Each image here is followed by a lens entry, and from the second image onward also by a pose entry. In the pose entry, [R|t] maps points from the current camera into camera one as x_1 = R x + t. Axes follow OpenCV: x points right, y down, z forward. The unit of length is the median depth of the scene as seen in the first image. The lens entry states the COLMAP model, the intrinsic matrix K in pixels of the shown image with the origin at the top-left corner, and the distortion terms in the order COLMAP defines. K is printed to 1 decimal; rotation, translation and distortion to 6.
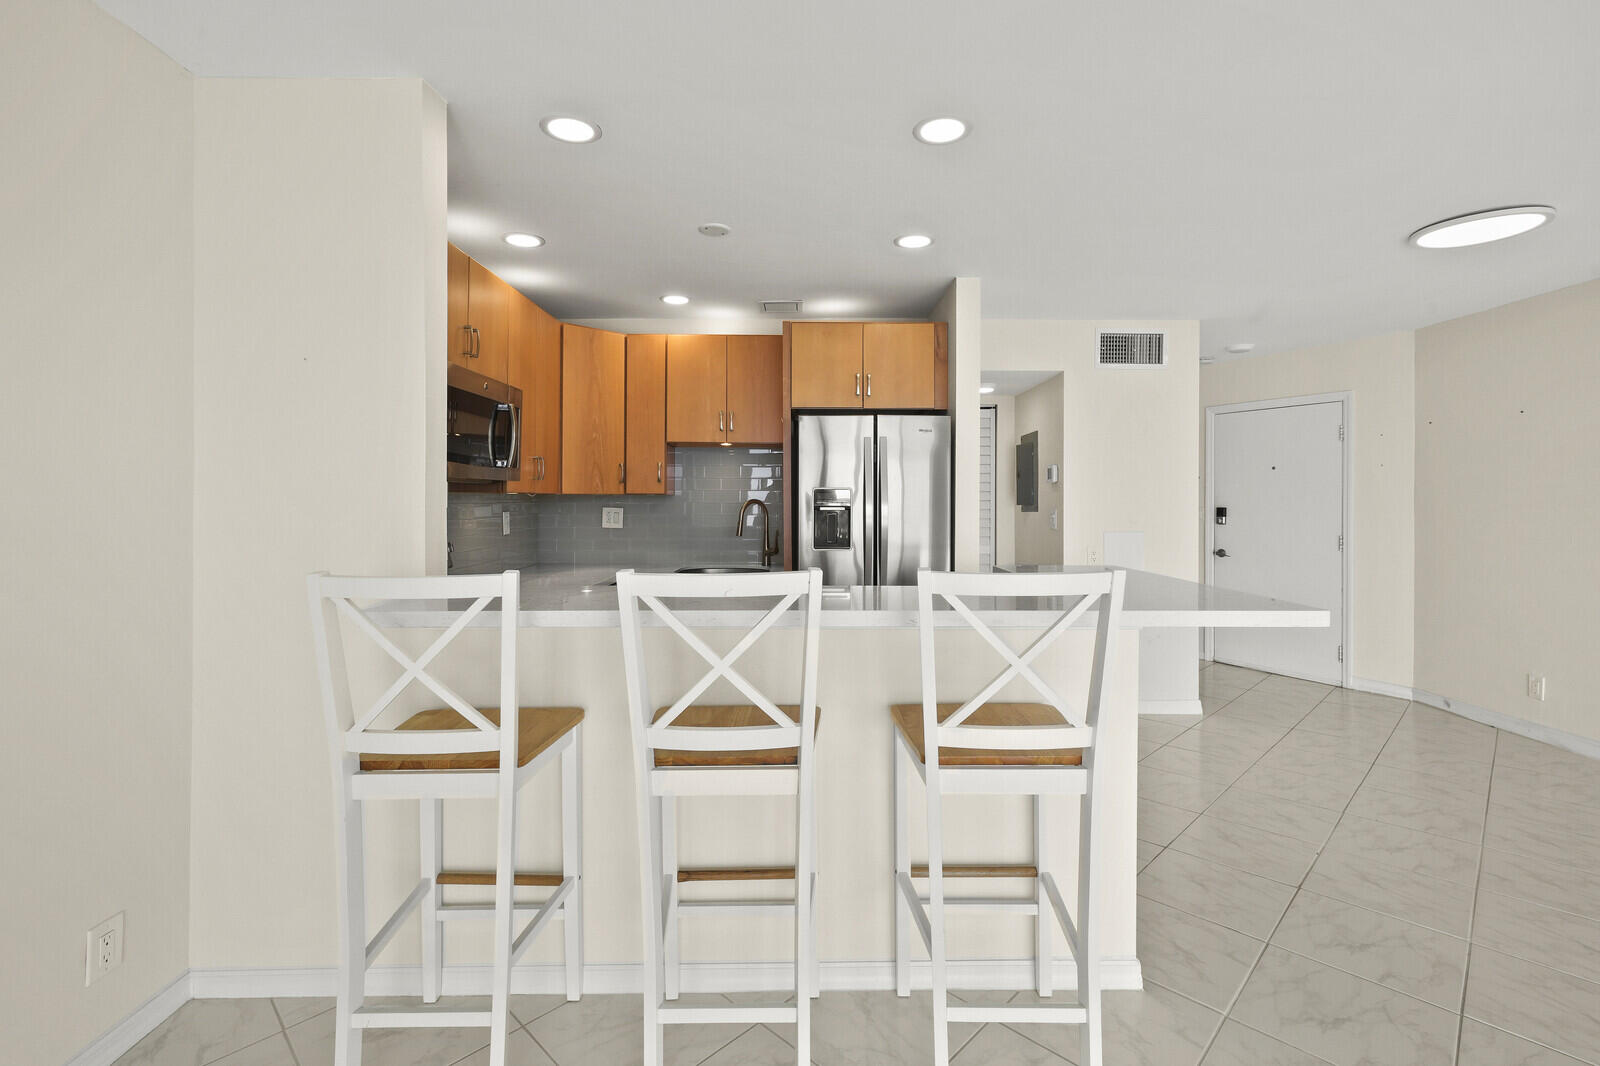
lens RADIAL K [[726.6, 0, 805.7], [0, 726.6, 504.2], [0, 0, 1]] dist [0.013565, -0.000258]
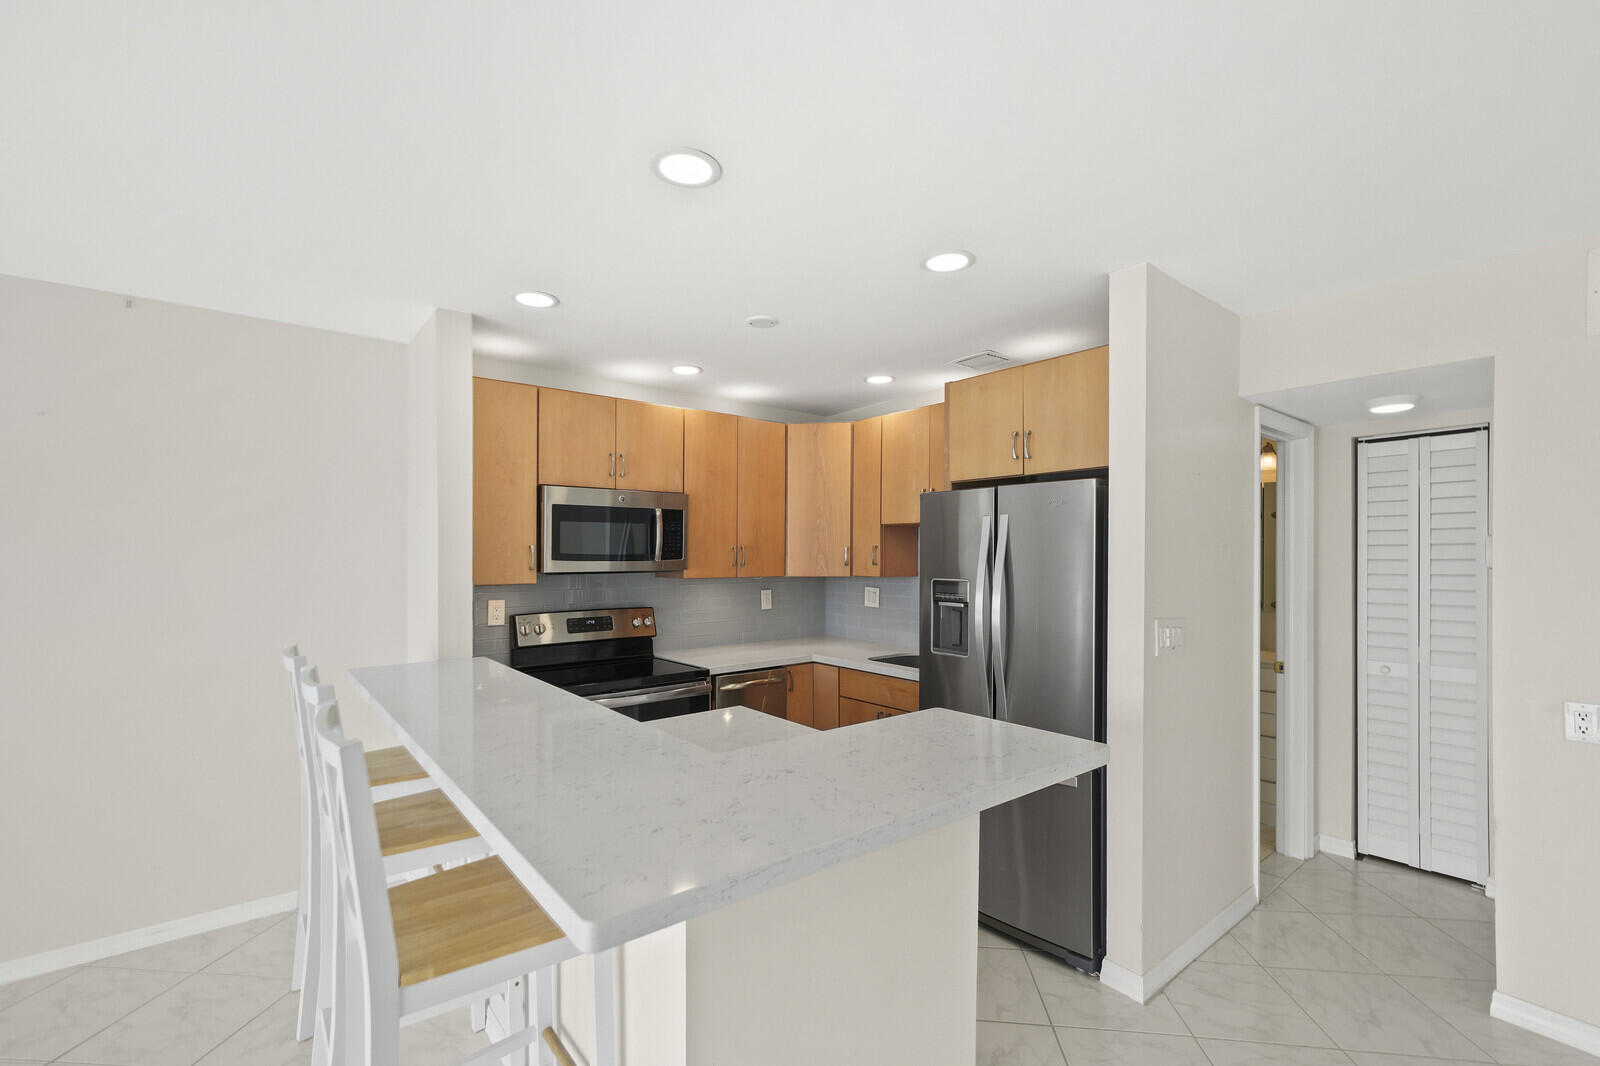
lens RADIAL K [[691.5, 0, 796.3], [0, 691.5, 554.2], [0, 0, 1]] dist [0.002775, 0.003102]
pose [[0.621020, -0.001538, -0.783793, 0.472799], [-0.005081, 0.999969, -0.005988, -0.038624], [0.783778, 0.007701, 0.620993, 0.327308]]
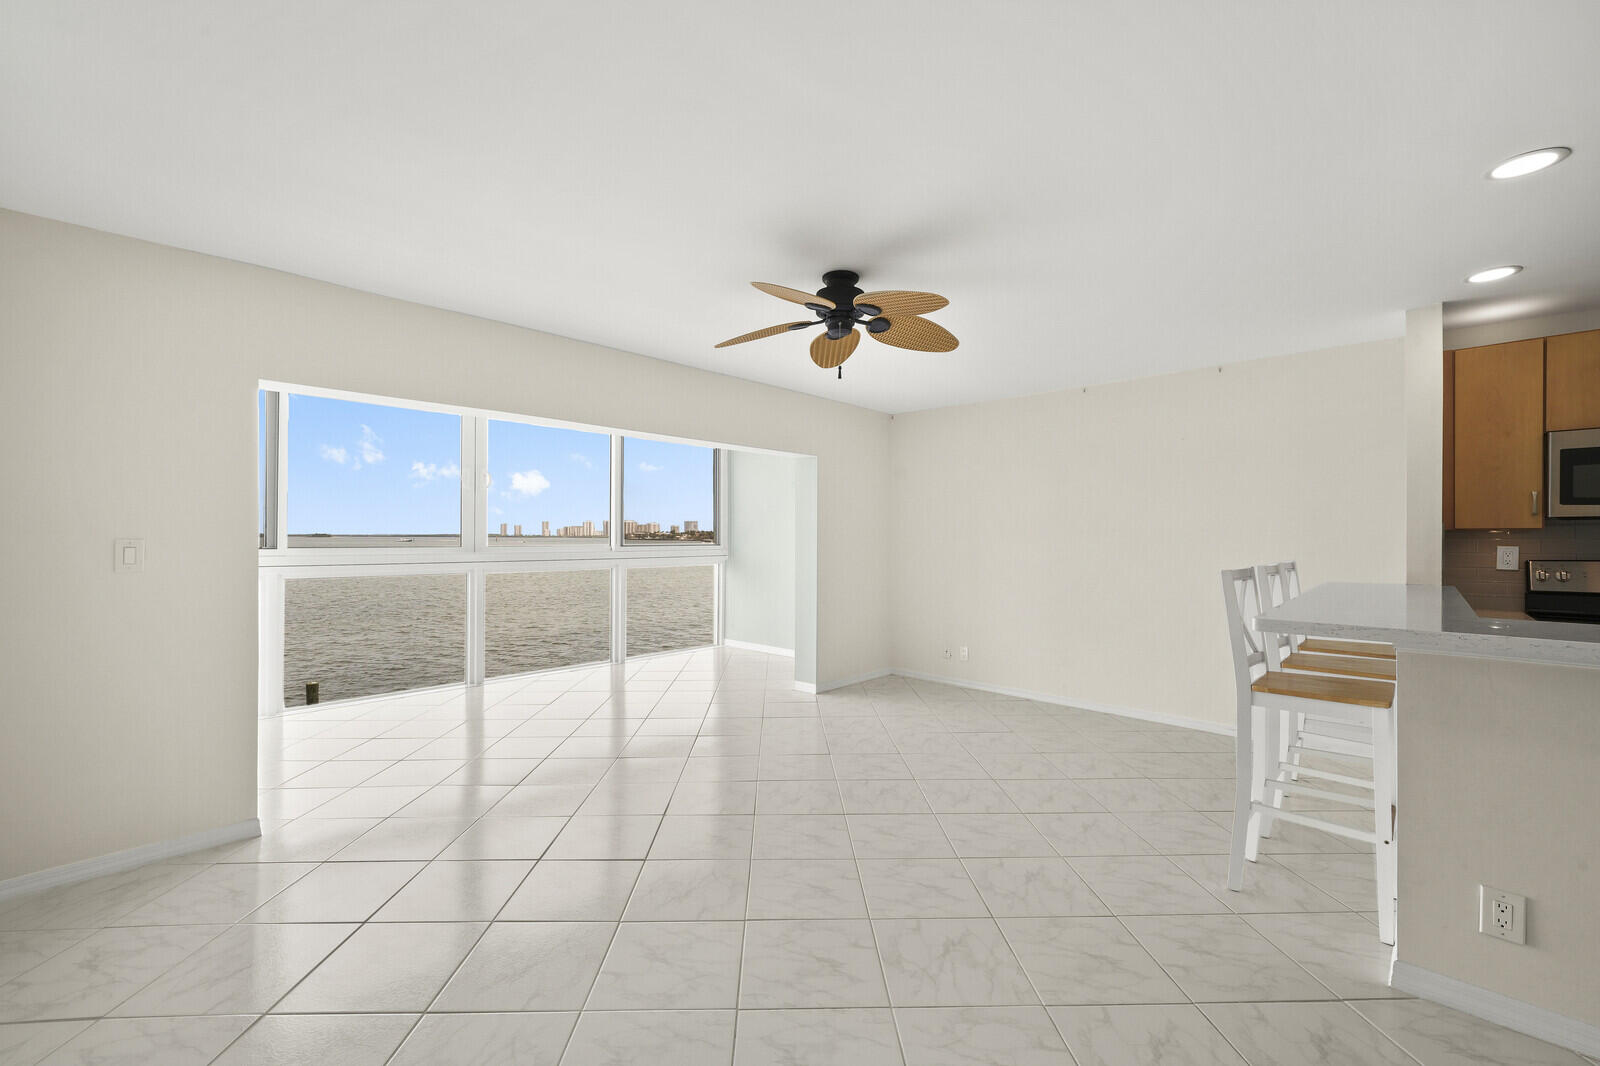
lens RADIAL K [[656.0, 0, 814.4], [0, 656.0, 530.1], [0, 0, 1]] dist [0.006375, -0.000439]
pose [[-0.684945, -0.012653, -0.728485, 0.822629], [-0.009771, 0.999919, -0.008181, 0.007454], [0.728530, 0.001514, -0.685013, 0.489083]]
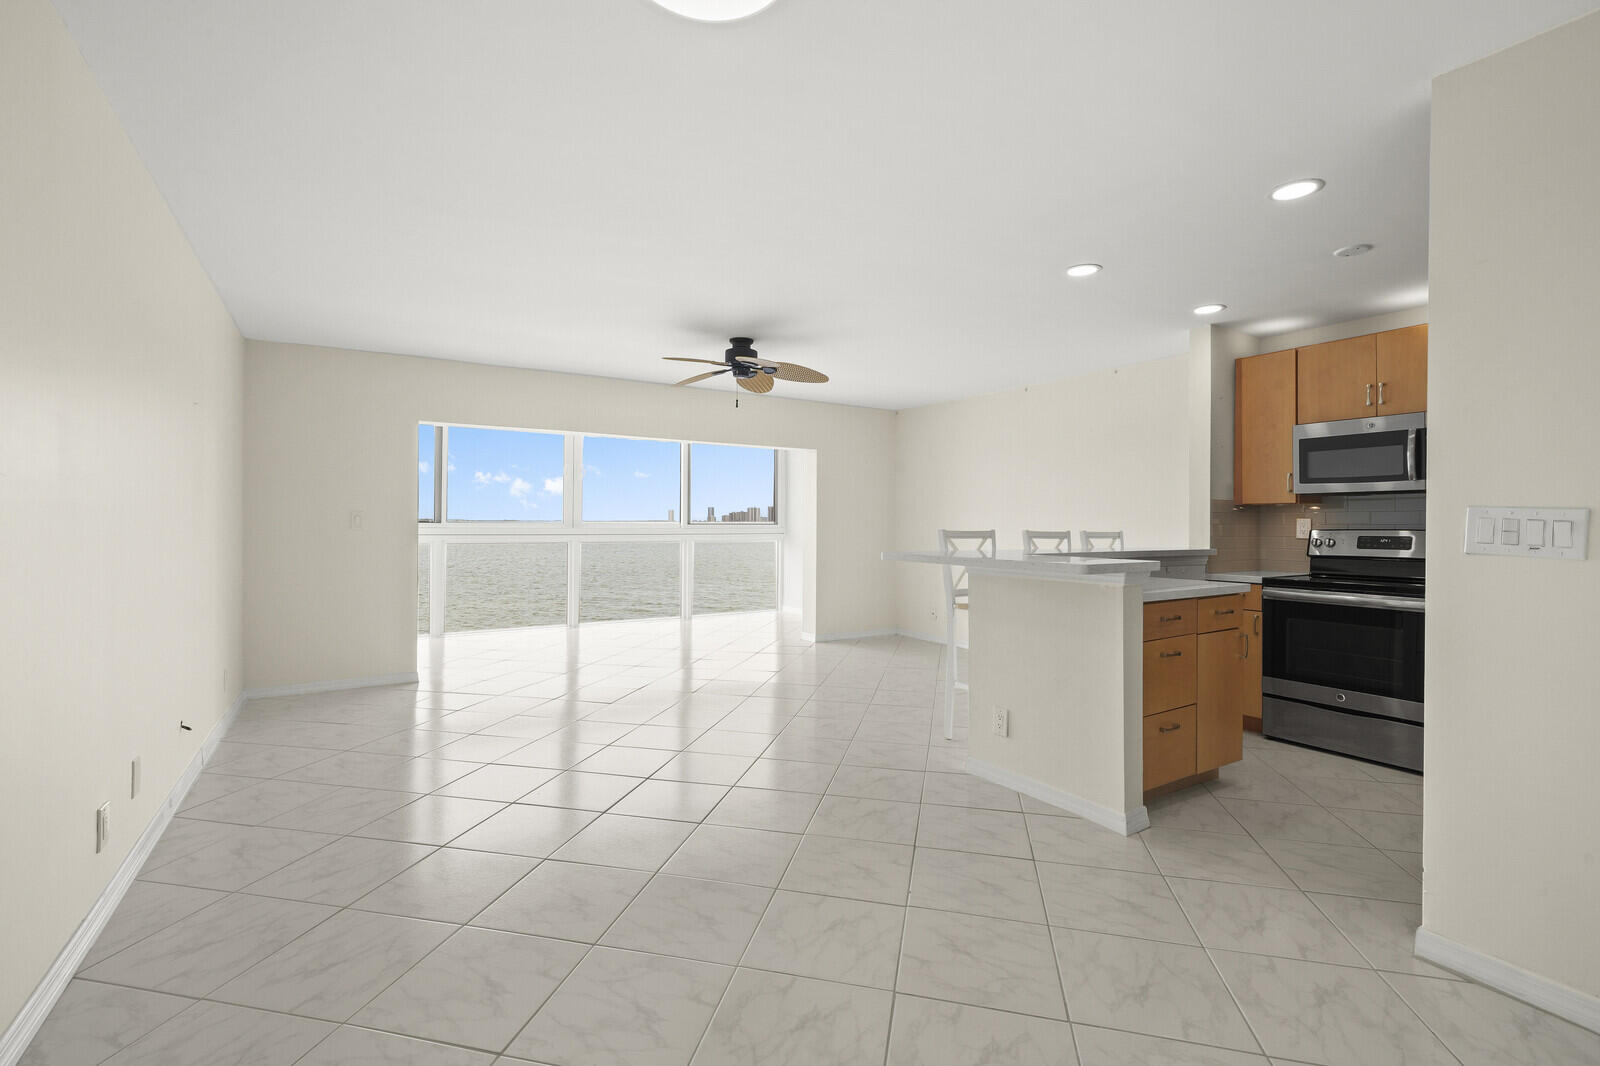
lens RADIAL K [[691.5, 0, 800.8], [0, 691.5, 526.0], [0, 0, 1]] dist [0.002775, 0.003102]
pose [[-0.842110, 0.001859, -0.539302, 0.822758], [-0.007325, 0.999862, 0.014884, 0.014383], [0.539255, 0.016484, -0.841981, 1.035810]]
